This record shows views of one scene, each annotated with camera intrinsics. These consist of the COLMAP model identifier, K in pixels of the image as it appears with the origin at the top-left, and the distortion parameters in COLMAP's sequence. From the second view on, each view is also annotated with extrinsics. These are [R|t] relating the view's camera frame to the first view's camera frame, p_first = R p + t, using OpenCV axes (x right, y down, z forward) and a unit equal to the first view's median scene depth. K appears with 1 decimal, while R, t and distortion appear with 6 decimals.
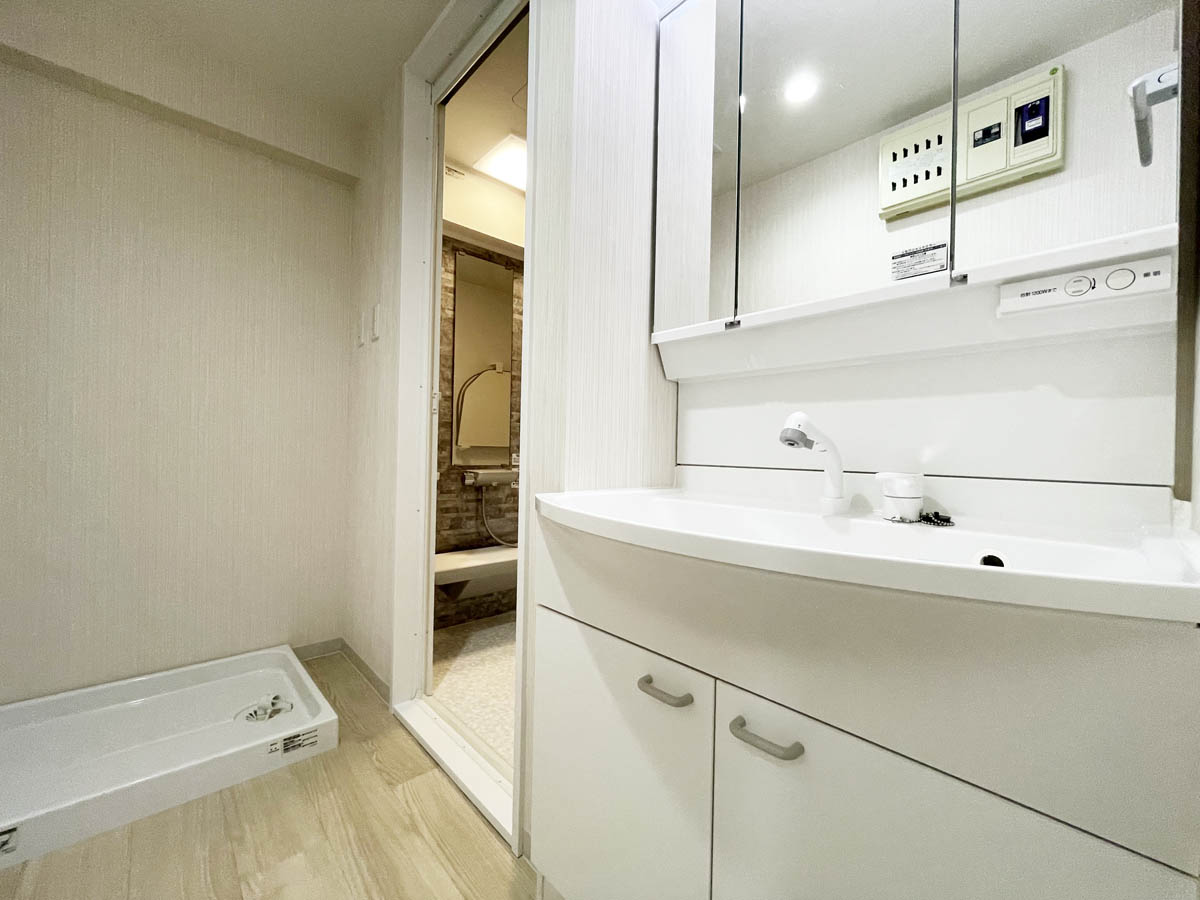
lens RADIAL K [[487.4, 0, 600.0], [0, 487.4, 450.0], [0, 0, 1]] dist [-0.001846, 0.000108]
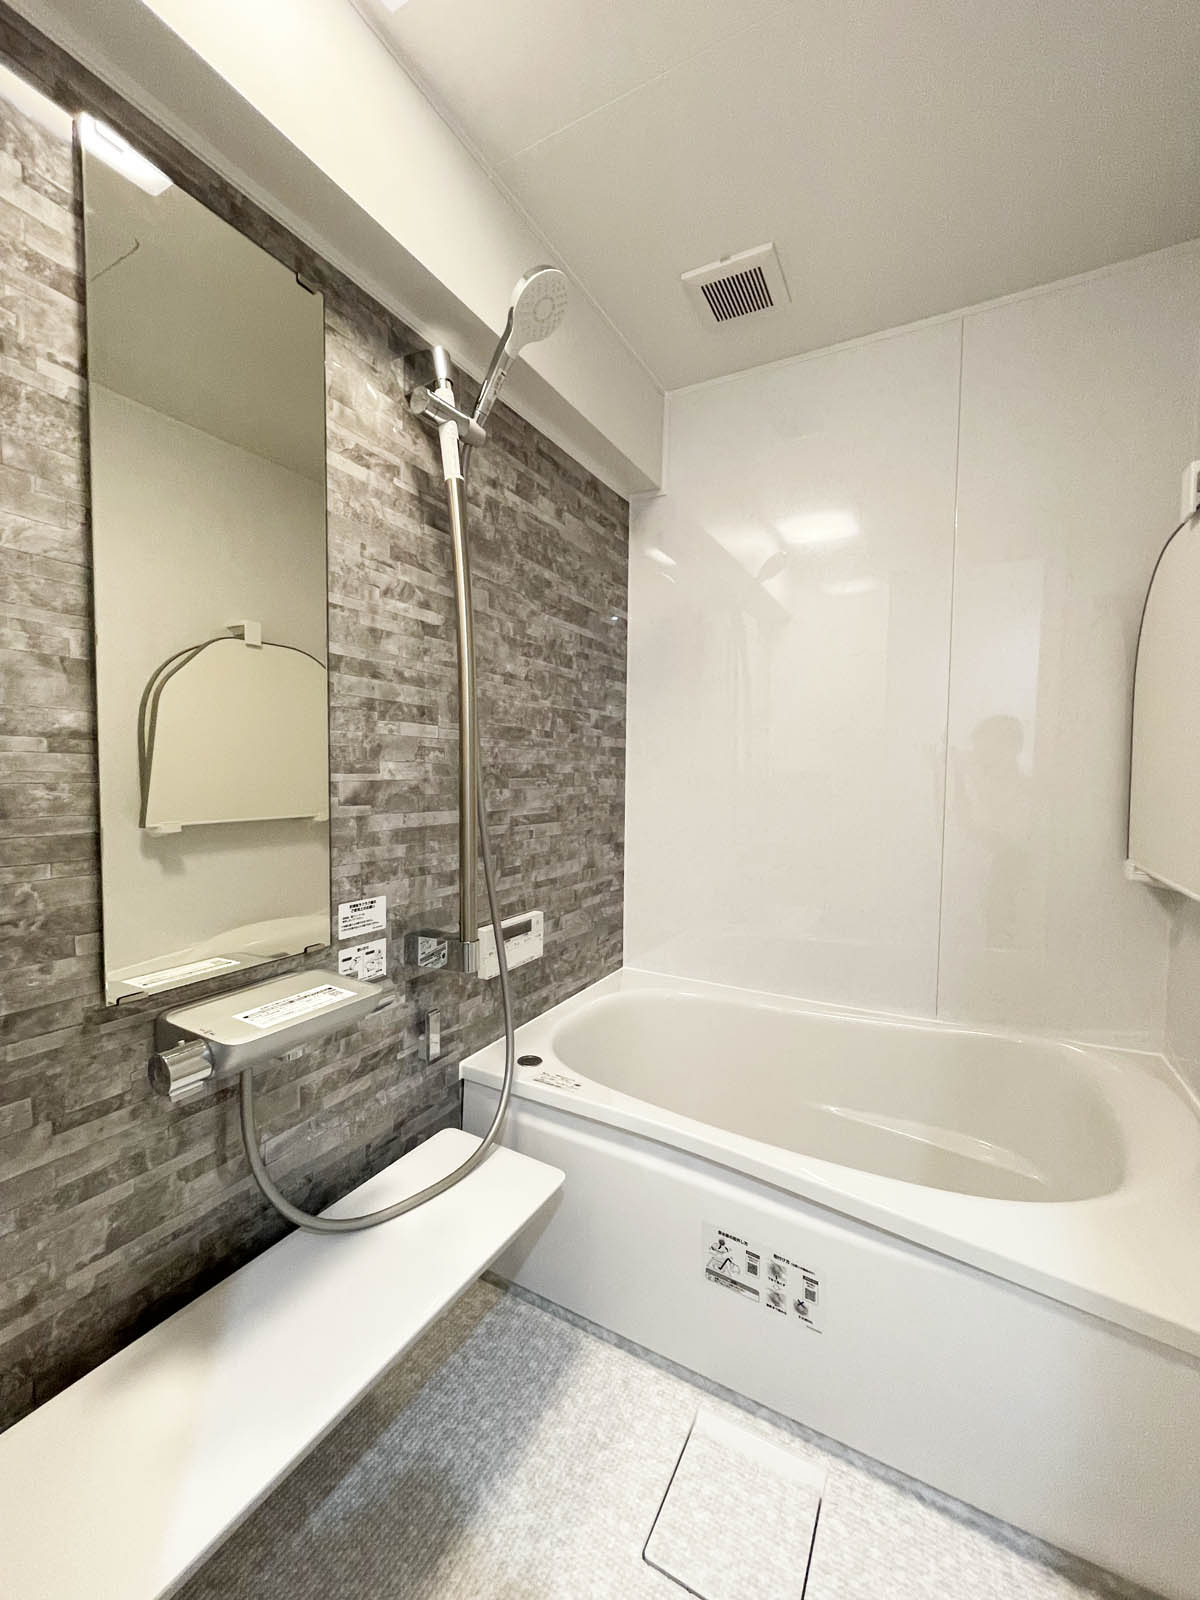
lens RADIAL K [[649.9, 0, 600.0], [0, 649.9, 800.0], [0, 0, 1]] dist [-0.001846, 0.000108]
pose [[0.952009, -0.024591, 0.305080, -0.157117], [0.007467, 0.998337, 0.057170, -0.090525], [-0.305978, -0.052149, 0.950609, 0.597658]]
